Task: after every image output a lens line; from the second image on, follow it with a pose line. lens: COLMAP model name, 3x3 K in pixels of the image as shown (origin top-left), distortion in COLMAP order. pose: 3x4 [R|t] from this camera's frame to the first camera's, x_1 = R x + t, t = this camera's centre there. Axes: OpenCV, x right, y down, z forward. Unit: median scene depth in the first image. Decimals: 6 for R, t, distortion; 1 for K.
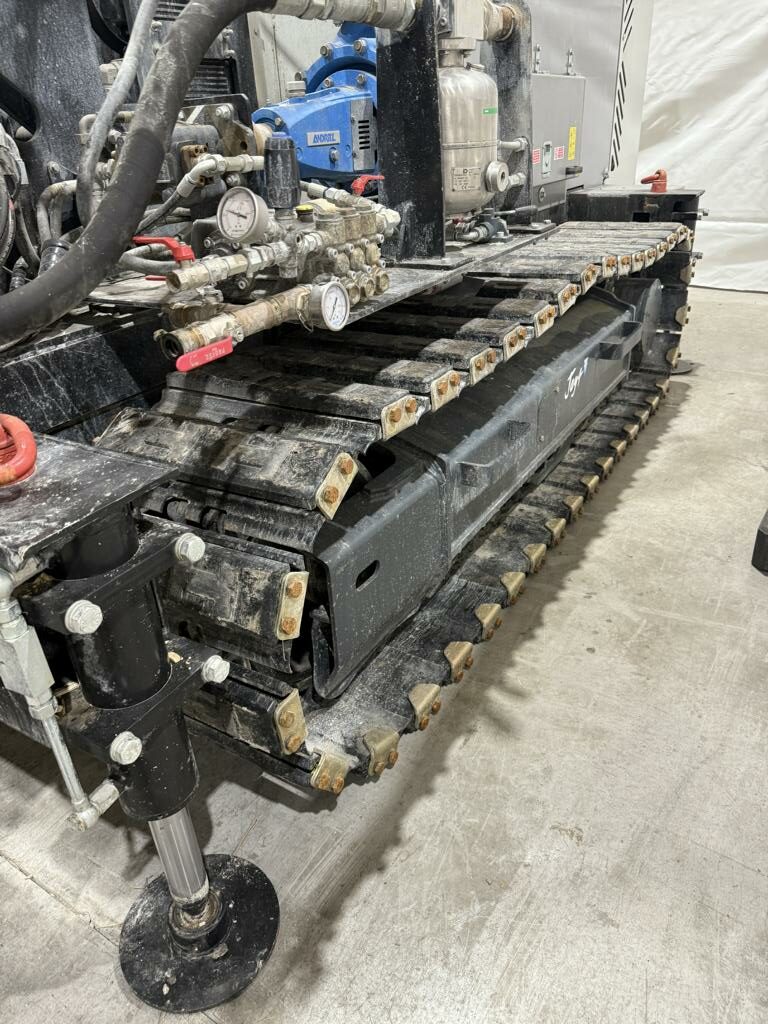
lens RADIAL K [[715.1, 0, 381.7], [0, 715.1, 509.5], [0, 0, 1]] dist [0.121896, -0.211486]
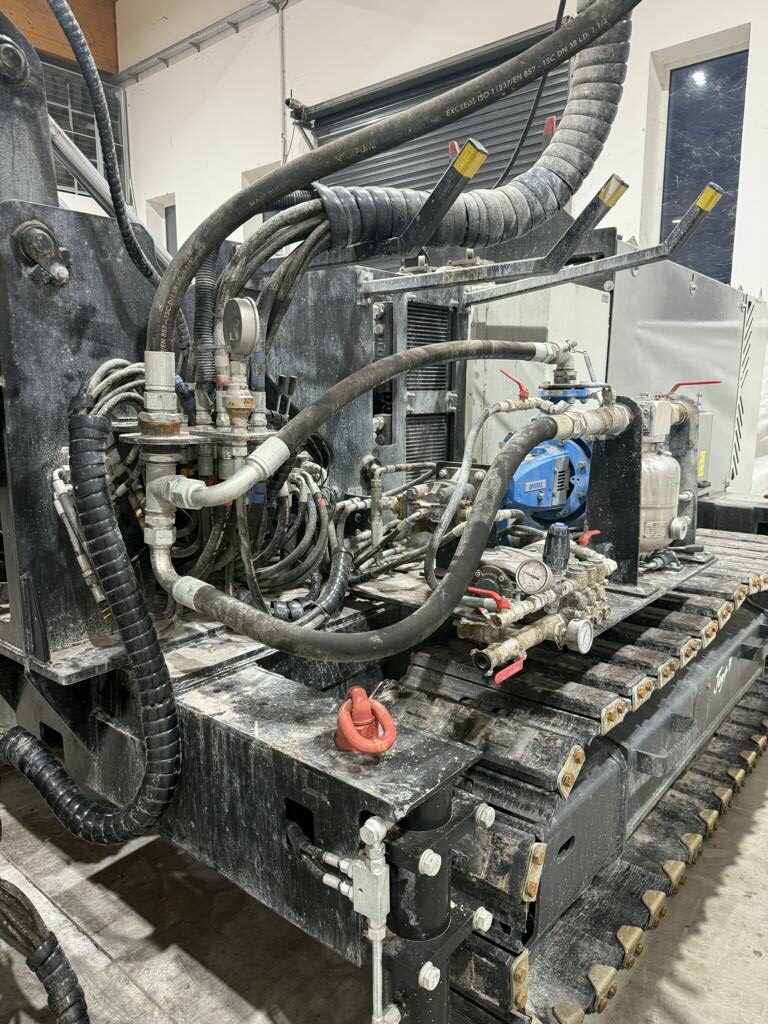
lens RADIAL K [[716.9, 0, 384.0], [0, 716.9, 512.0], [0, 0, 1]] dist [0.024073, -0.039091]
pose [[0.987627, 0.085158, -0.131689, -0.188409], [-0.122228, 0.944101, -0.306159, -0.027370], [0.098256, 0.318467, 0.942828, -0.265657]]
